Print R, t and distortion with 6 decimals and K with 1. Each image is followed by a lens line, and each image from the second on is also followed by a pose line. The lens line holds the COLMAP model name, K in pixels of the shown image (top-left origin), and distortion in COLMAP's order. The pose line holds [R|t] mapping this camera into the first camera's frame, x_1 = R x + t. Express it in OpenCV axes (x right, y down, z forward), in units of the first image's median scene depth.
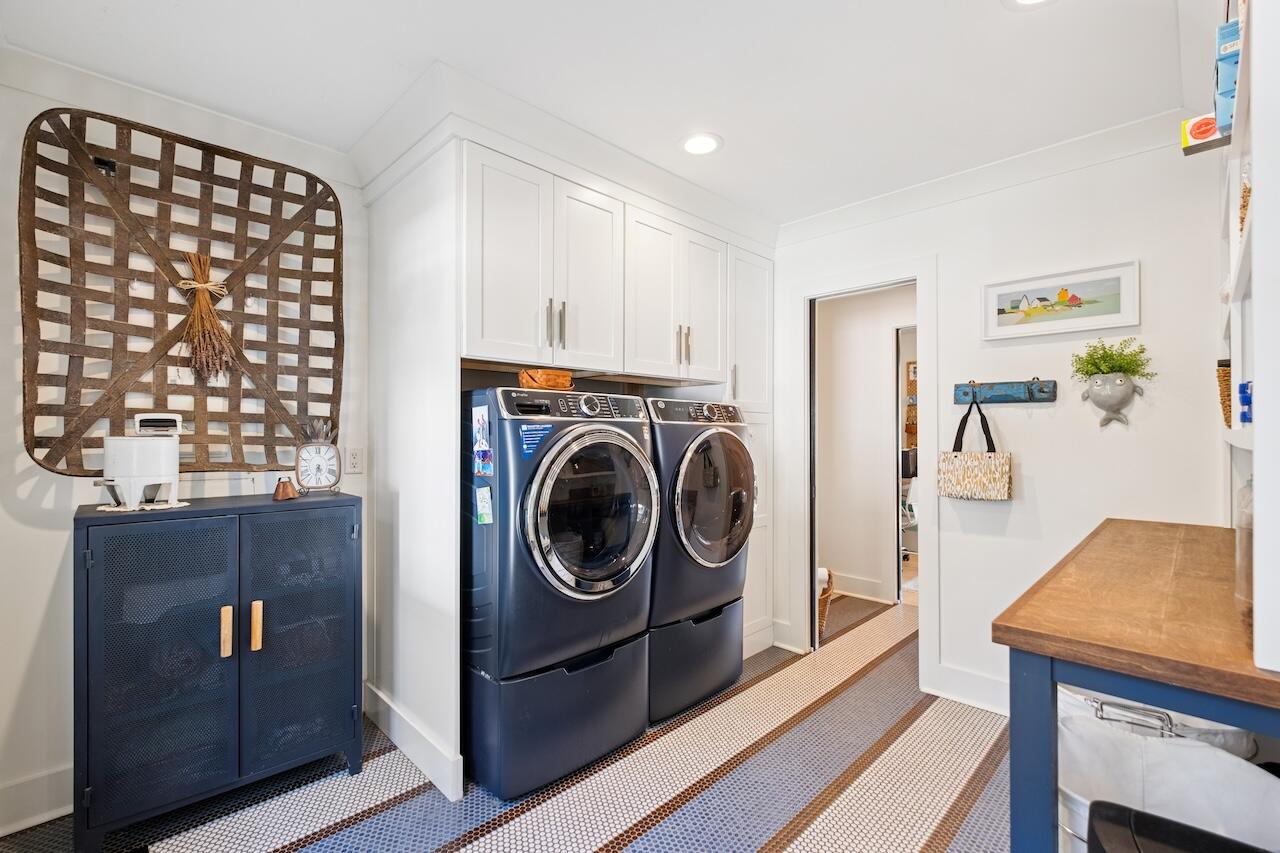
lens RADIAL K [[562.6, 0, 638.2], [0, 562.6, 429.5], [0, 0, 1]] dist [0.004146, -0.000072]
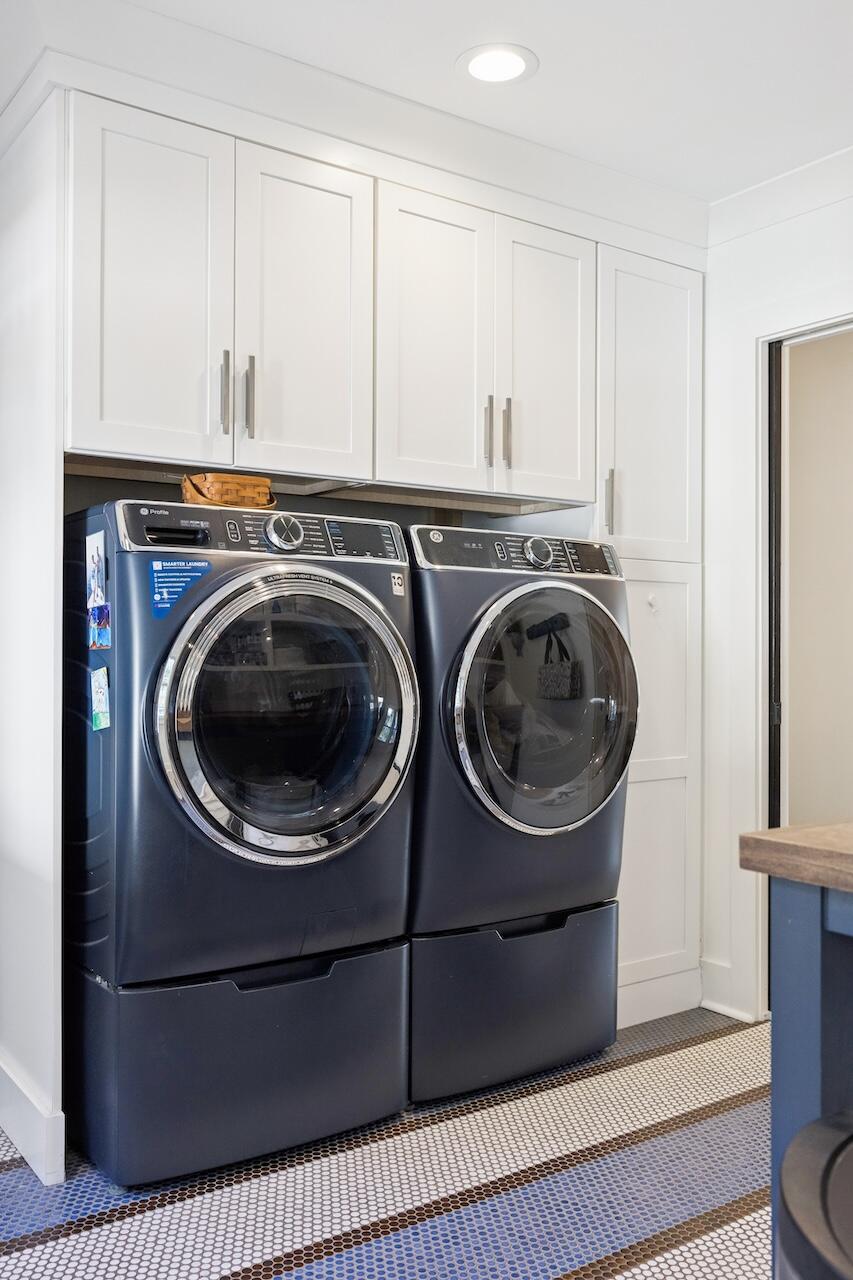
lens RADIAL K [[1127.9, 0, 427.7], [0, 1127.9, 639.2], [0, 0, 1]] dist [-0.000101, 0.006262]
pose [[0.987258, 0.001964, -0.159118, 0.241170], [-0.001991, 0.999998, -0.000008, 0.065930], [0.159118, 0.000325, 0.987259, -0.119095]]
